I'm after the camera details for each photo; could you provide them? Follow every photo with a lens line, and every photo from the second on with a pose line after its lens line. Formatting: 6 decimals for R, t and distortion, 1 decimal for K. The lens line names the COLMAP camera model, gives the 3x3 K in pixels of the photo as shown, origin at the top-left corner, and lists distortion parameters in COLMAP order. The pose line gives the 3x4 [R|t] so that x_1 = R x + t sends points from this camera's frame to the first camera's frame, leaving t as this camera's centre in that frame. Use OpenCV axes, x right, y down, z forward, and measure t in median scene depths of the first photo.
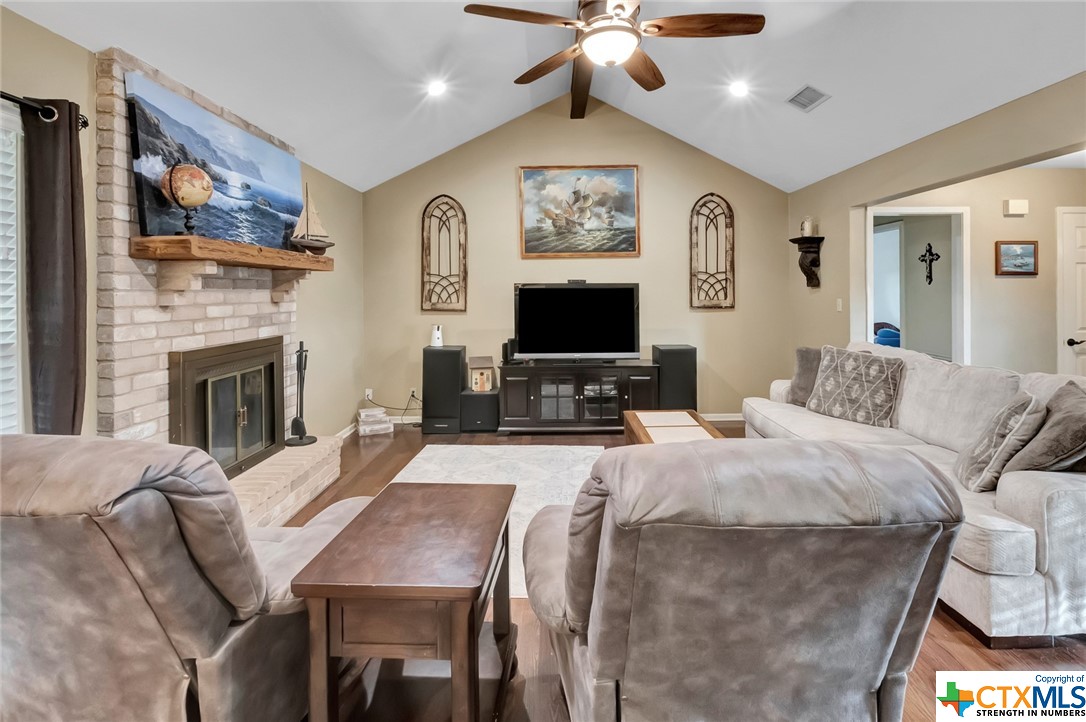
lens RADIAL K [[520.9, 0, 542.2], [0, 520.9, 277.7], [0, 0, 1]] dist [-0.002092, -0.000151]
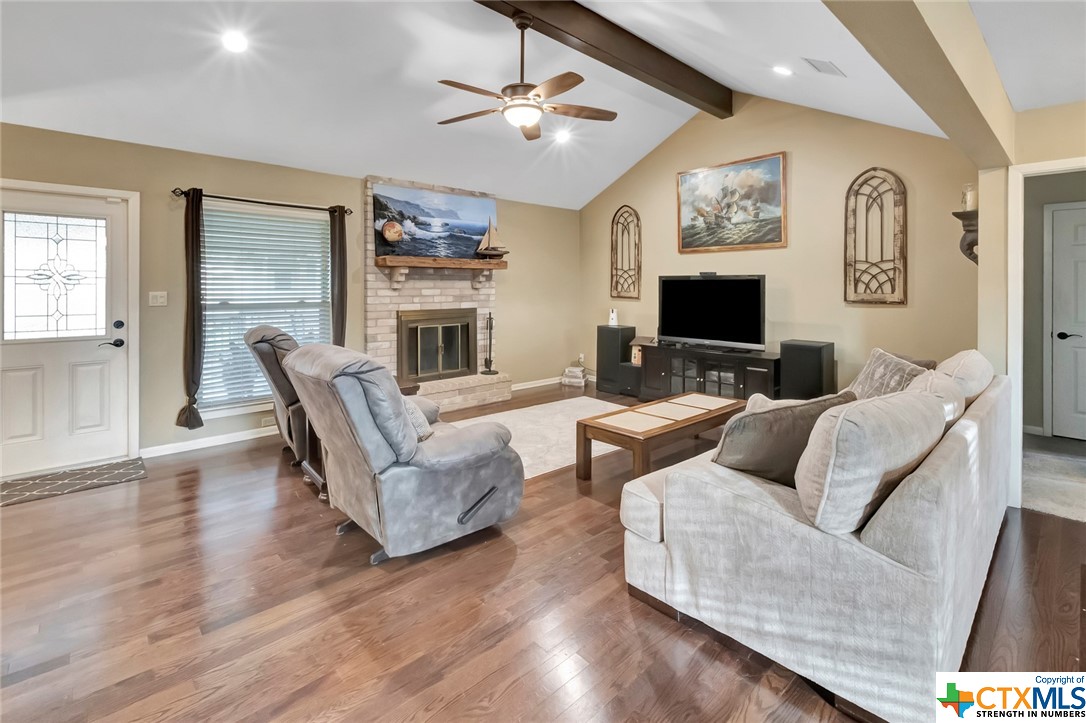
lens RADIAL K [[510.5, 0, 543.3], [0, 510.5, 266.5], [0, 0, 1]] dist [0.000227, -0.000002]
pose [[0.657717, -0.020254, -0.752993, 0.607127], [0.016192, 0.999788, -0.012750, 0.000588], [0.753091, -0.003806, 0.657905, 0.044658]]
